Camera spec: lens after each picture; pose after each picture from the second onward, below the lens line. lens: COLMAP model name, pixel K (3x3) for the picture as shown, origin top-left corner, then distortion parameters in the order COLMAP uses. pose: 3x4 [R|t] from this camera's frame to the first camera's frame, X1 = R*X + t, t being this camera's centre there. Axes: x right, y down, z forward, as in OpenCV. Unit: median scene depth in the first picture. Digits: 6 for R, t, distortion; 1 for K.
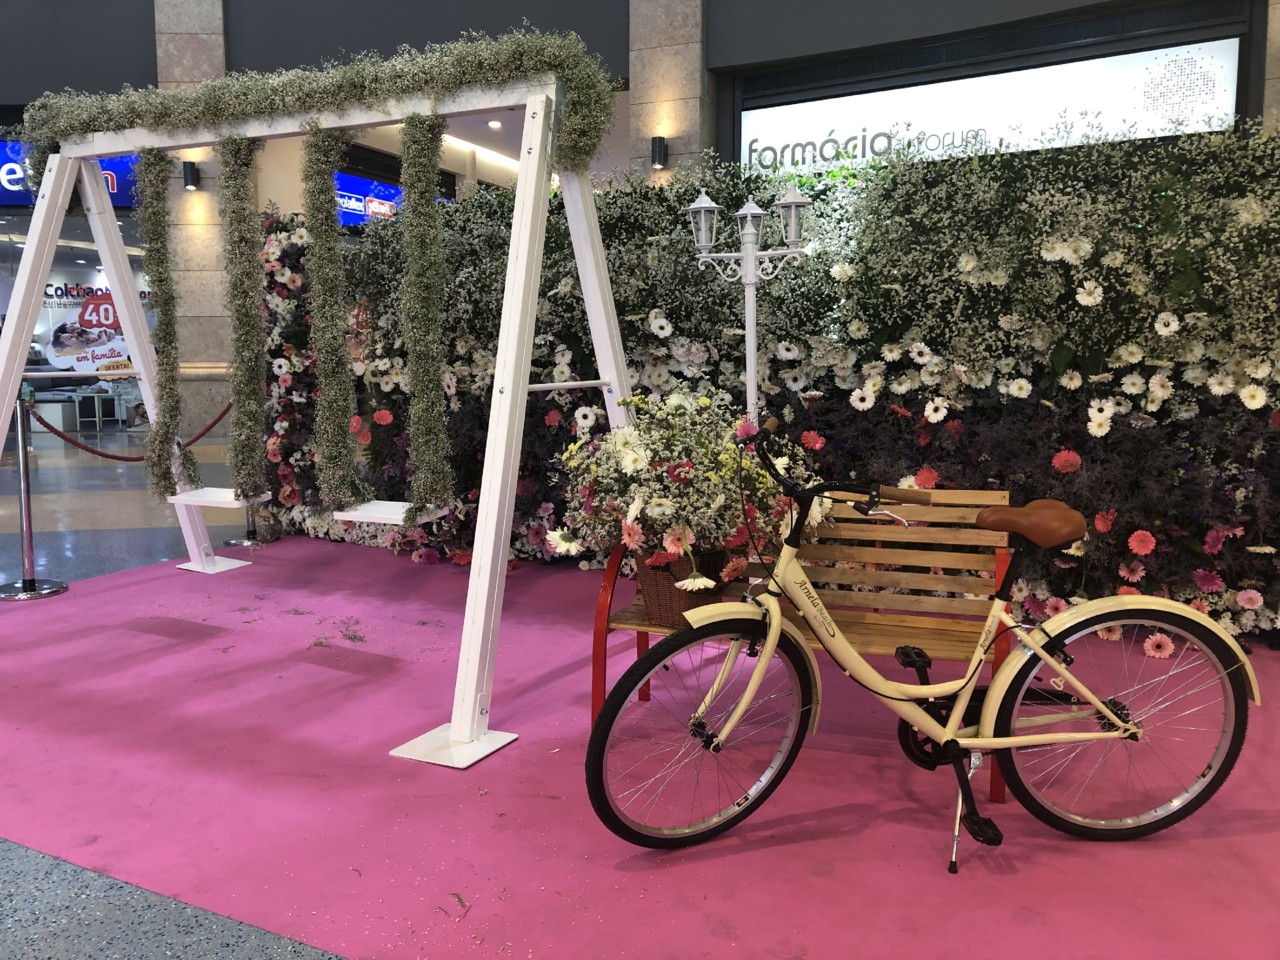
lens RADIAL K [[1052.0, 0, 641.4], [0, 1052.0, 495.4], [0, 0, 1]] dist [0.008394, -0.010112]
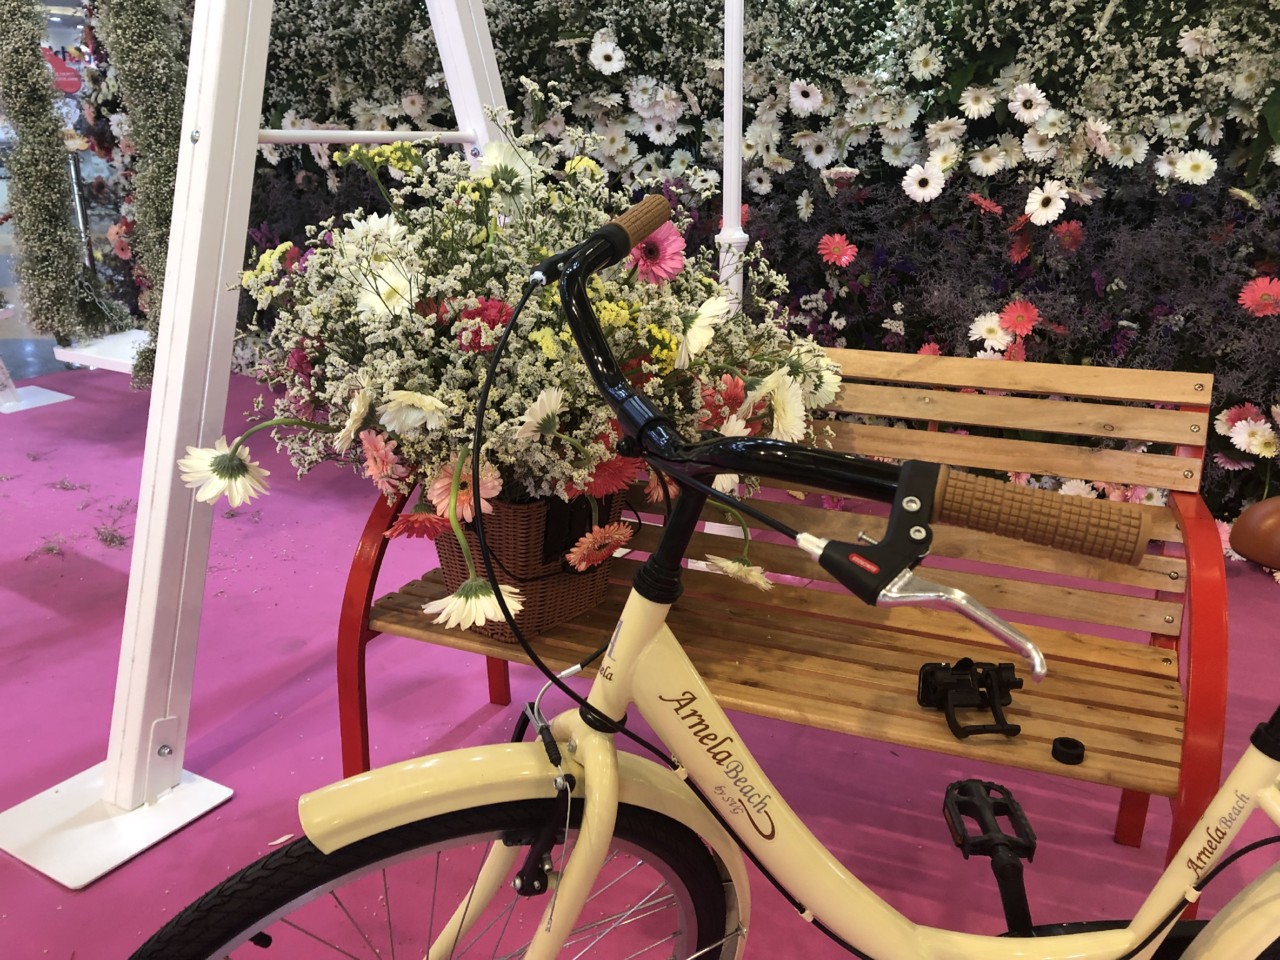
lens RADIAL K [[1052.0, 0, 641.4], [0, 1052.0, 495.4], [0, 0, 1]] dist [0.008394, -0.010112]
pose [[0.998404, 0.034712, -0.044542, 0.080543], [-0.025780, 0.981951, 0.187371, -0.023418], [0.050242, -0.185923, 0.981279, 0.359415]]
